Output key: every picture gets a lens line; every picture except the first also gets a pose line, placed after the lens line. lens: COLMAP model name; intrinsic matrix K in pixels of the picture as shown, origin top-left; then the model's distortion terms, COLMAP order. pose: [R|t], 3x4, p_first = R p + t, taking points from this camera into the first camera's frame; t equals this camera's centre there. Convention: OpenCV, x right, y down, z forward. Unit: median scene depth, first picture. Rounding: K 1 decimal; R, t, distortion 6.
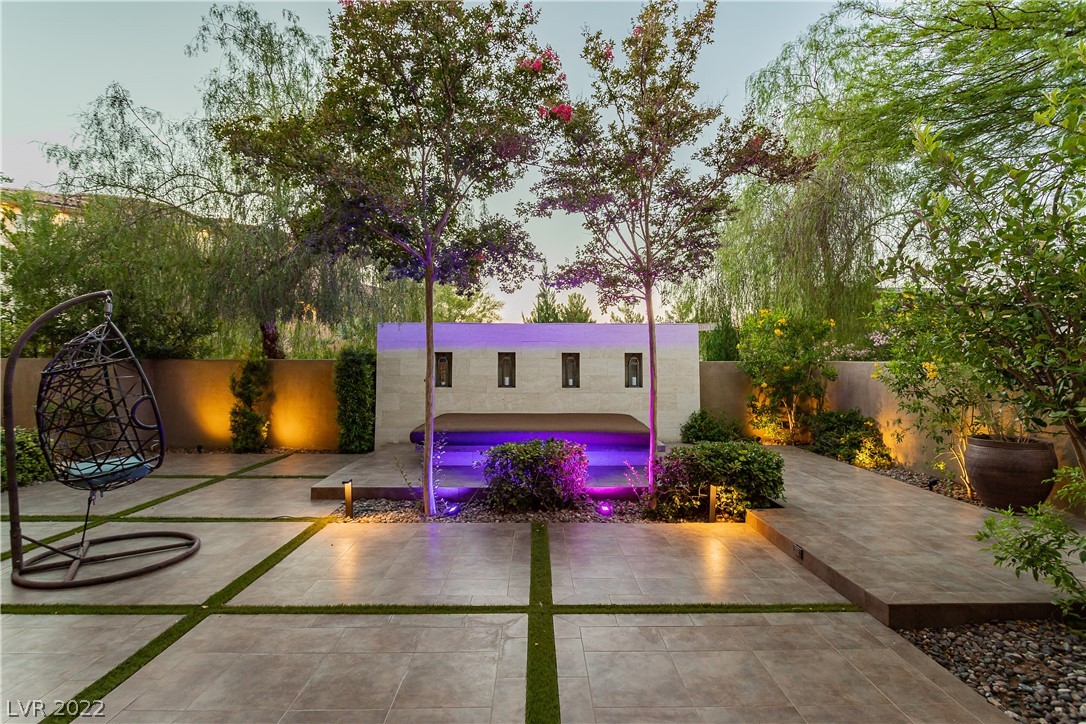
lens RADIAL K [[516.9, 0, 539.9], [0, 516.9, 364.9], [0, 0, 1]] dist [0.001529, 0.000572]
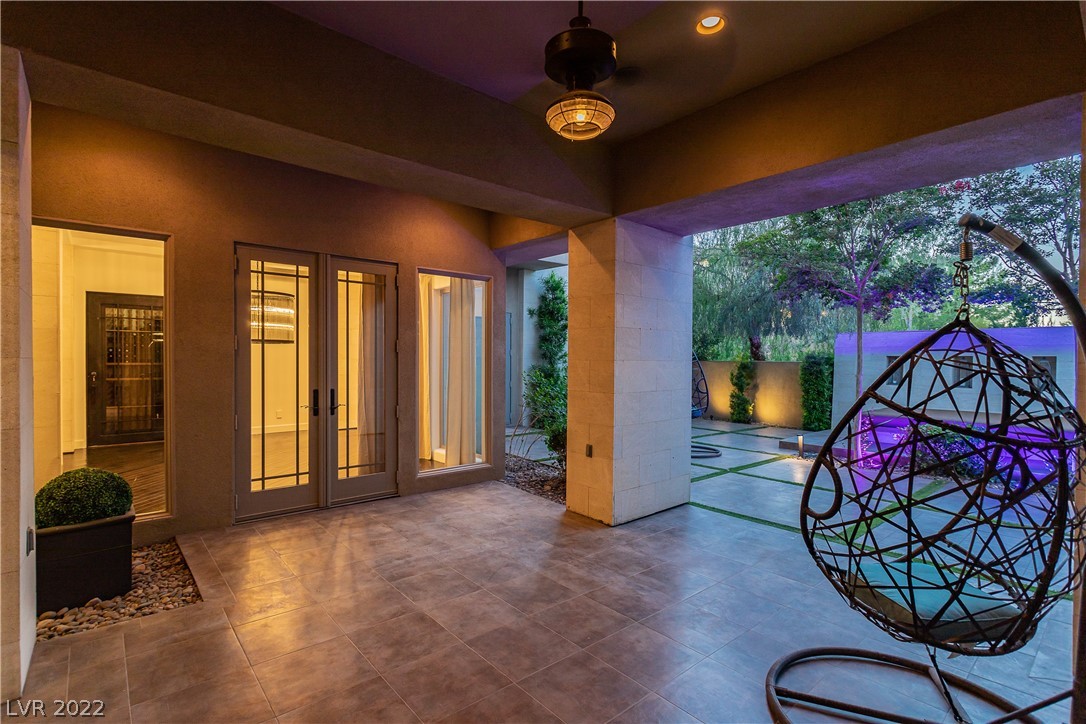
lens RADIAL K [[516.9, 0, 539.9], [0, 516.9, 364.9], [0, 0, 1]] dist [0.001529, 0.000572]
pose [[0.643513, 0.010695, -0.765361, 0.208888], [-0.010955, 0.999929, 0.004762, -0.000293], [0.765357, 0.005320, 0.643584, -0.413473]]
